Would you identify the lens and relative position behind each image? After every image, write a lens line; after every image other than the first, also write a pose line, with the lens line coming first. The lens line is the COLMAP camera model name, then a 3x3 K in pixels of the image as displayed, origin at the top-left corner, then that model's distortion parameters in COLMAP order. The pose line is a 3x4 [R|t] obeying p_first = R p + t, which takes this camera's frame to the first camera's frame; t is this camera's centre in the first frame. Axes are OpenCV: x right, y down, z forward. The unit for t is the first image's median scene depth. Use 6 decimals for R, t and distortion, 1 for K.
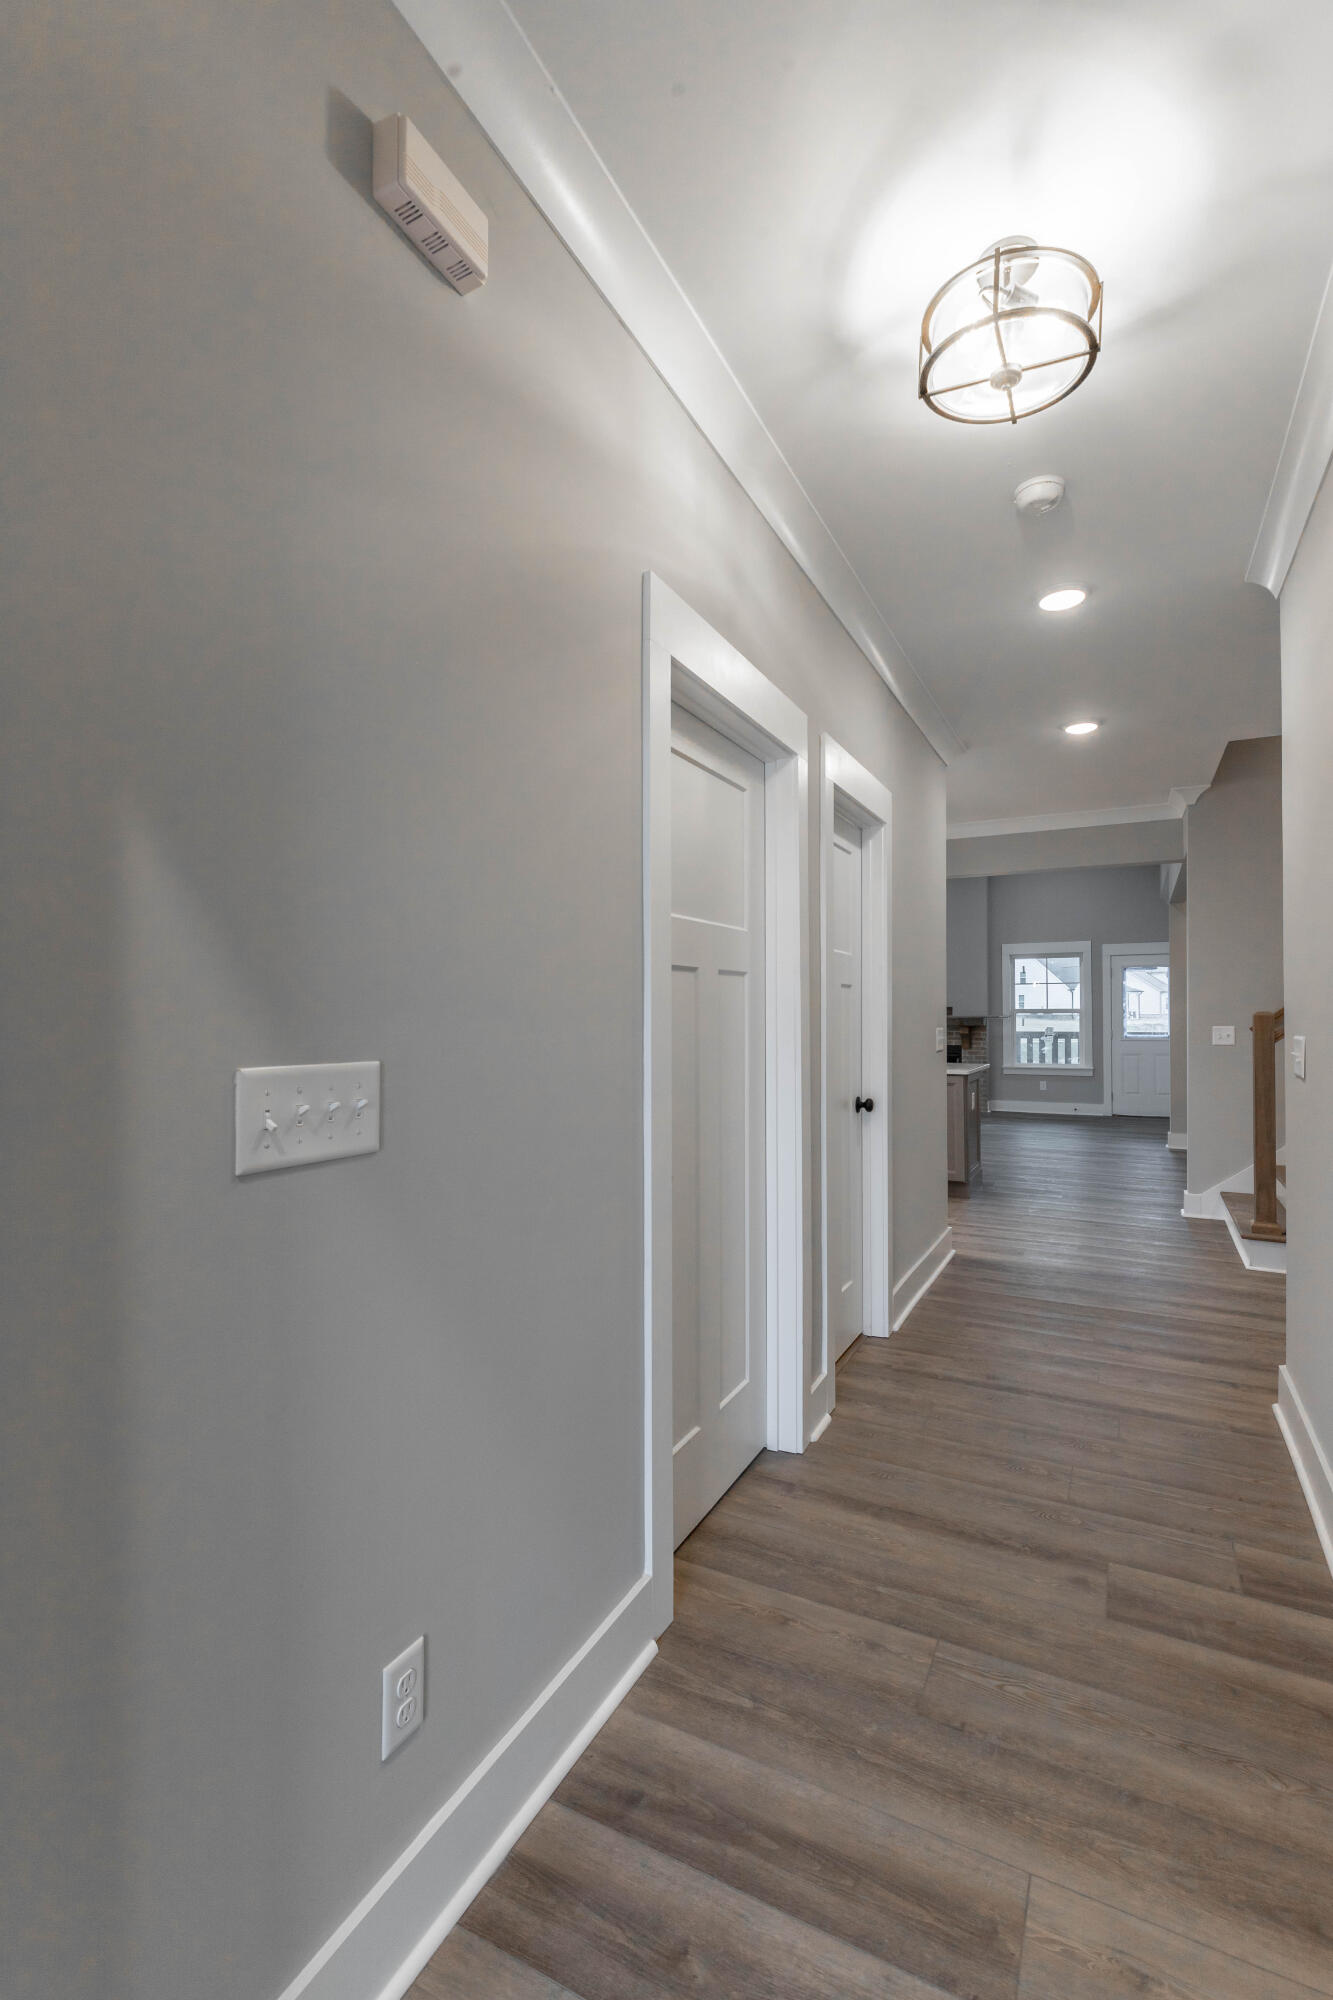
lens RADIAL K [[898.0, 0, 670.7], [0, 898.0, 1010.0], [0, 0, 1]] dist [0.010275, -0.003612]
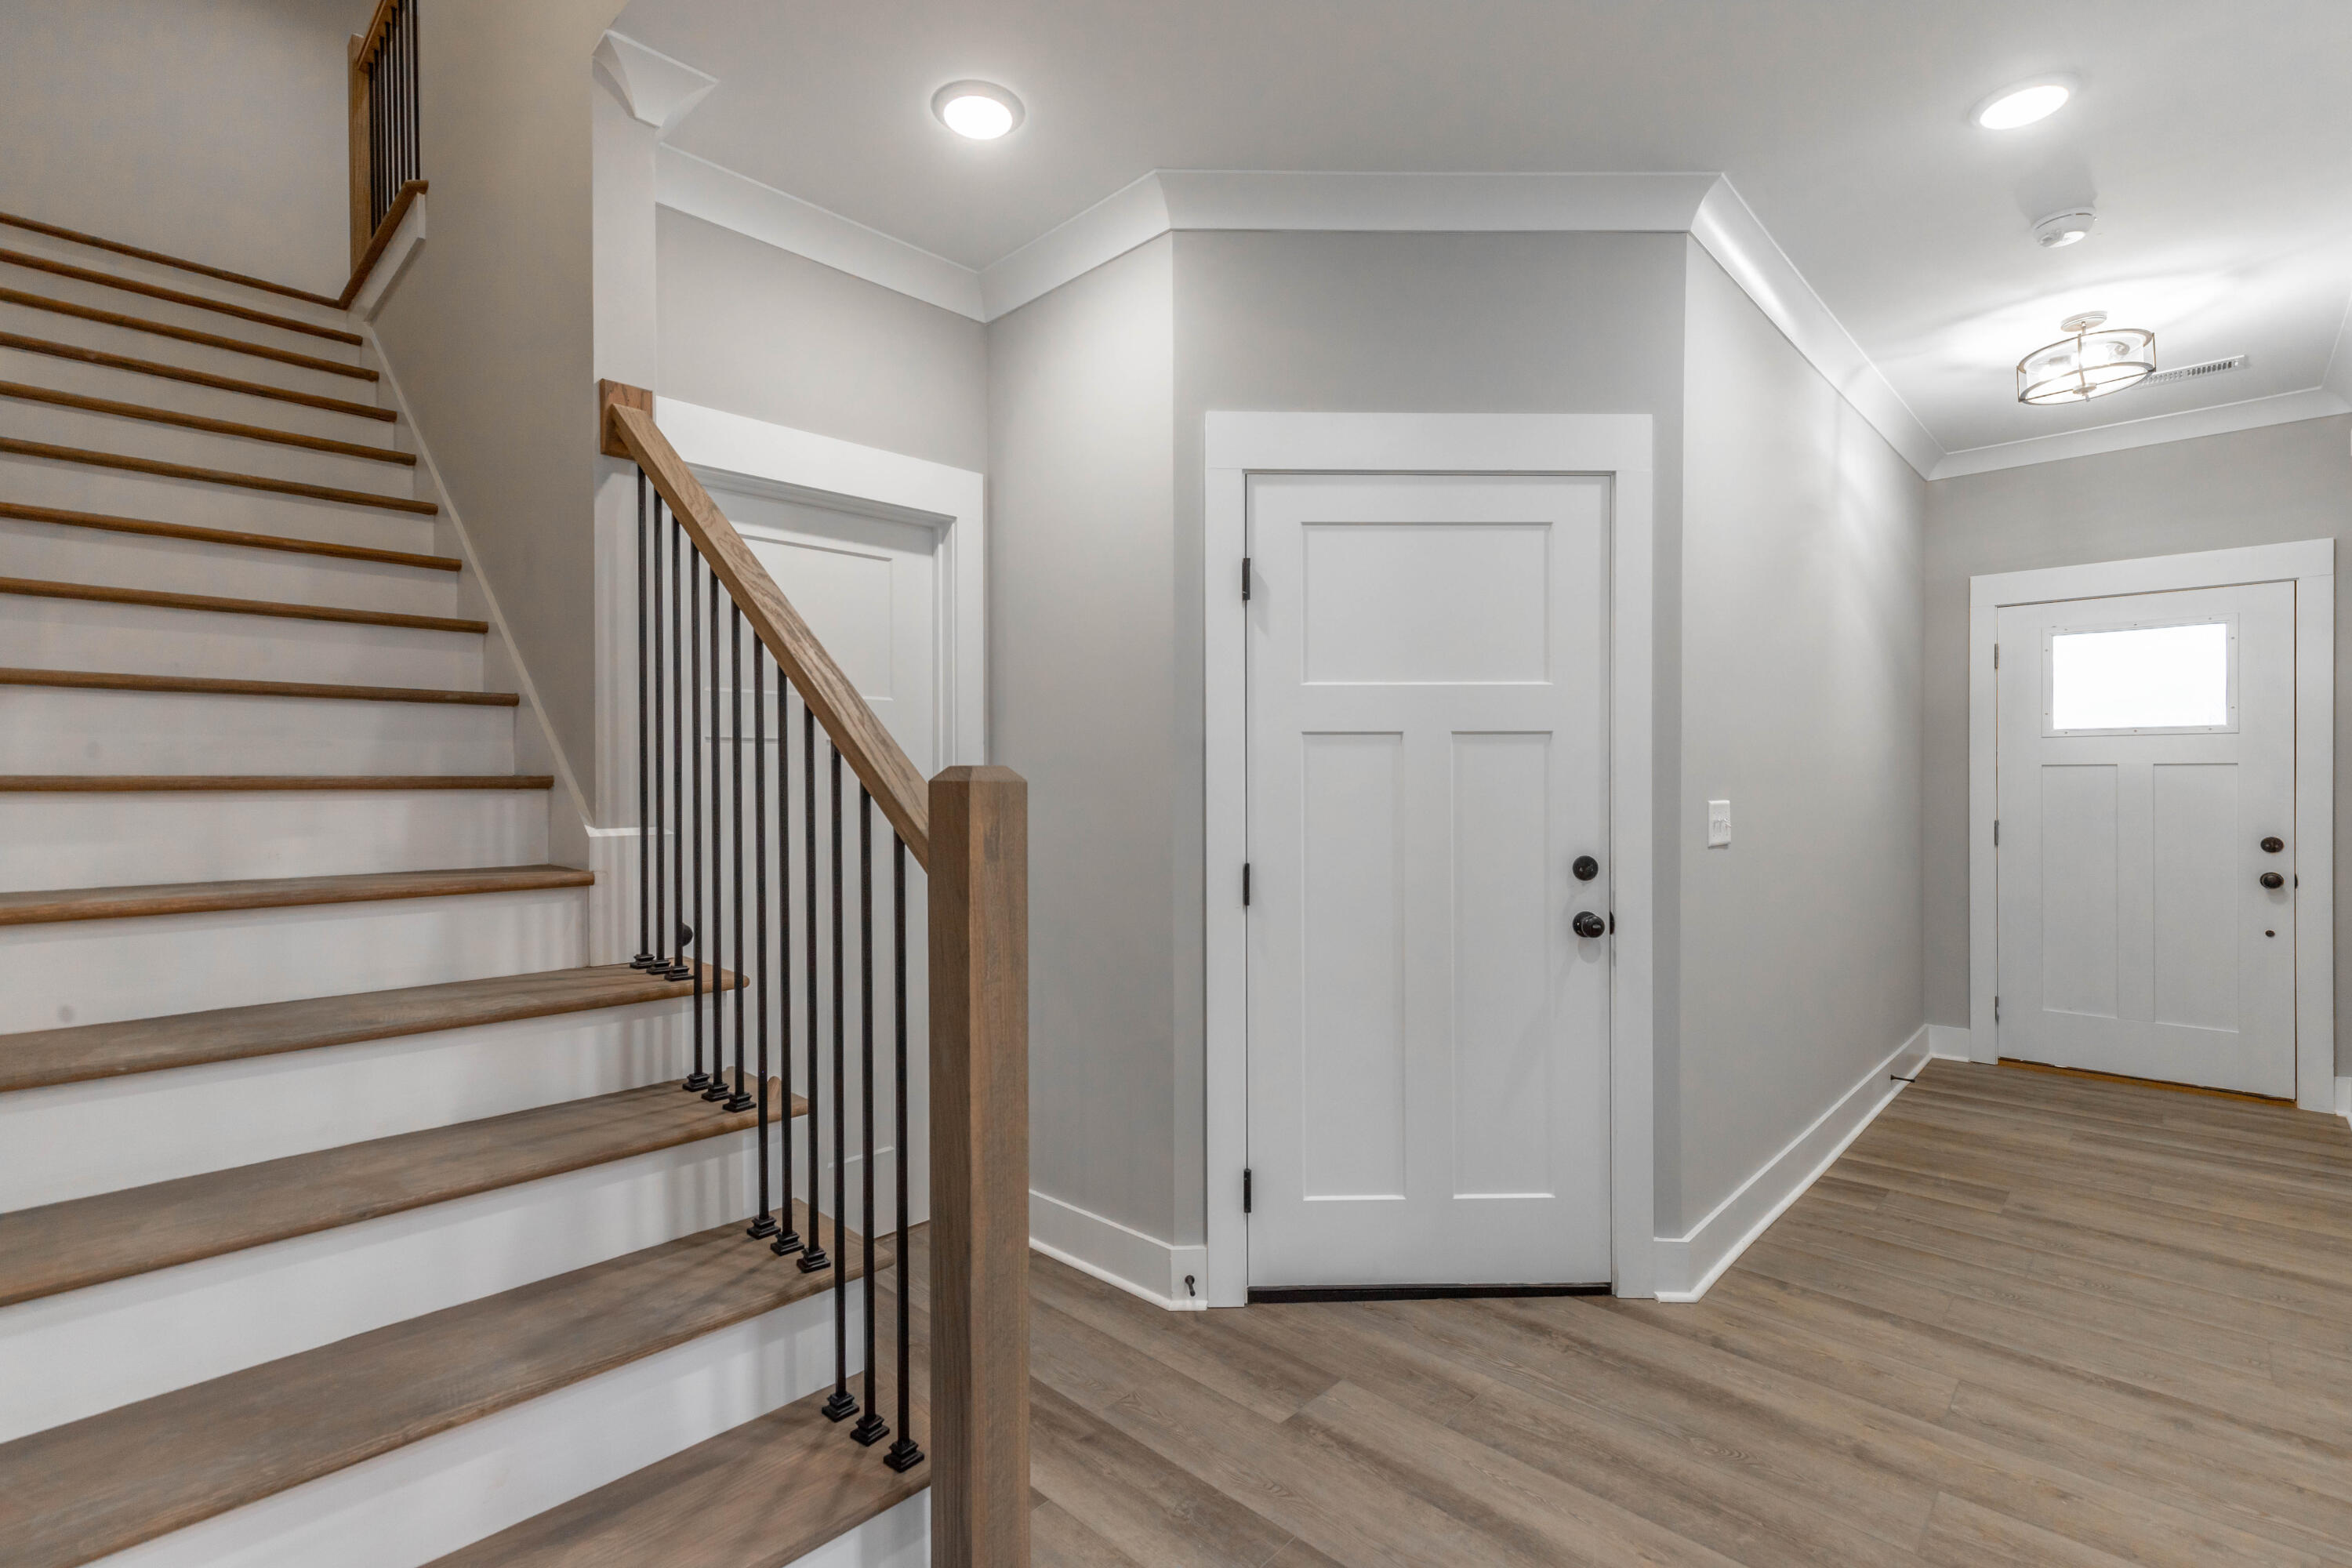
lens RADIAL K [[1056.1, 0, 1162.2], [0, 1056.1, 786.9], [0, 0, 1]] dist [0.010275, -0.003612]
pose [[-0.954276, -0.001235, 0.298924, 0.894785], [-0.000871, 0.999999, 0.001350, 0.013607], [-0.298925, 0.001028, -0.954276, 2.133645]]
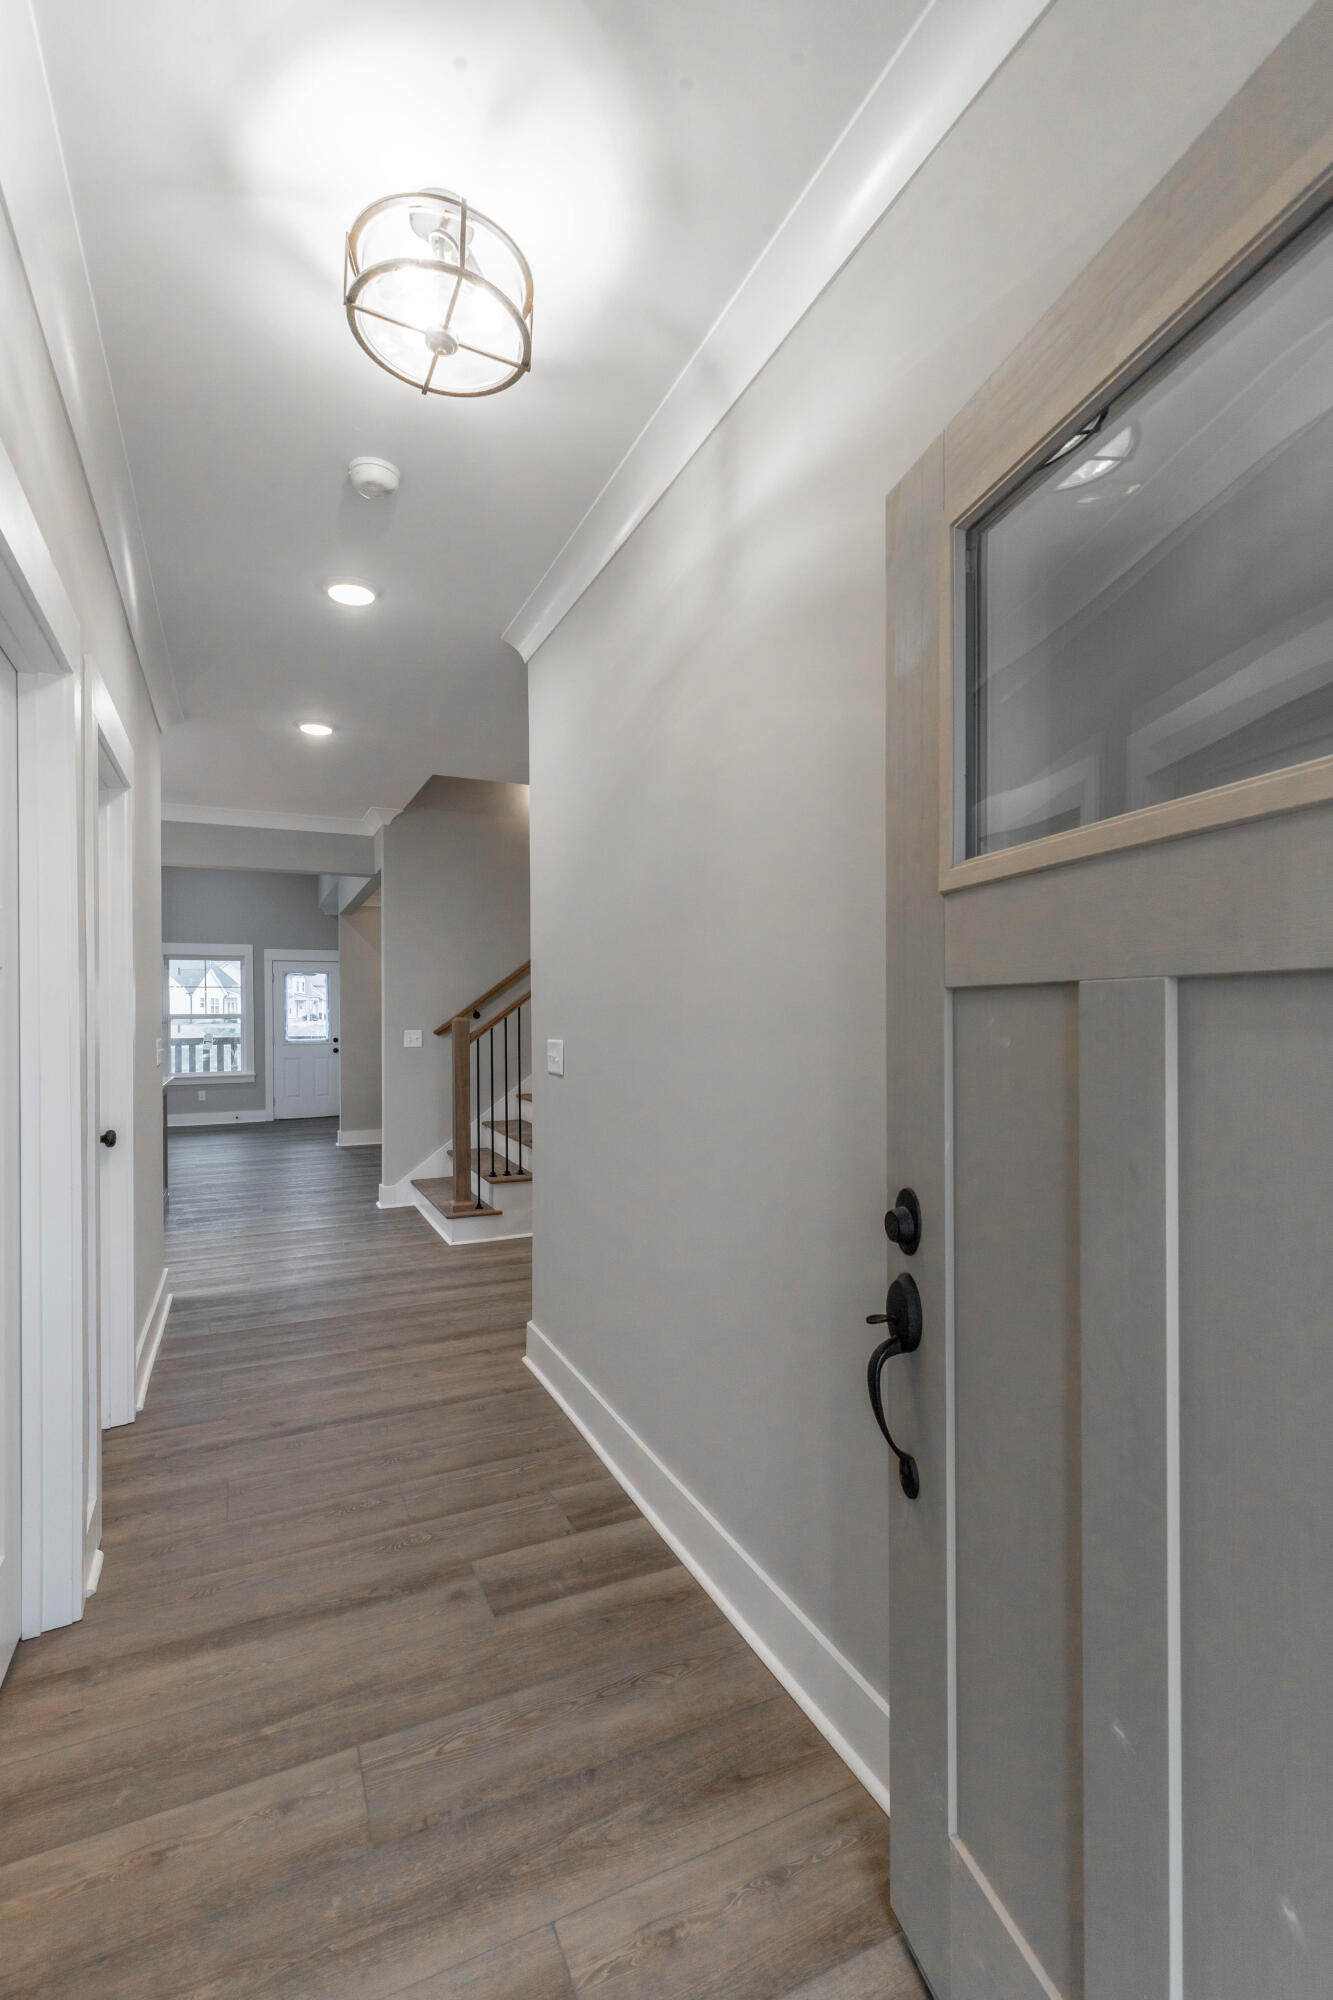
lens RADIAL K [[898.0, 0, 674.7], [0, 898.0, 1014.8], [0, 0, 1]] dist [0.010275, -0.003612]
pose [[0.608191, -0.001732, 0.793789, -0.140638], [0.000780, 0.999998, 0.001584, -0.005485], [-0.793790, -0.000344, 0.608191, 0.154463]]
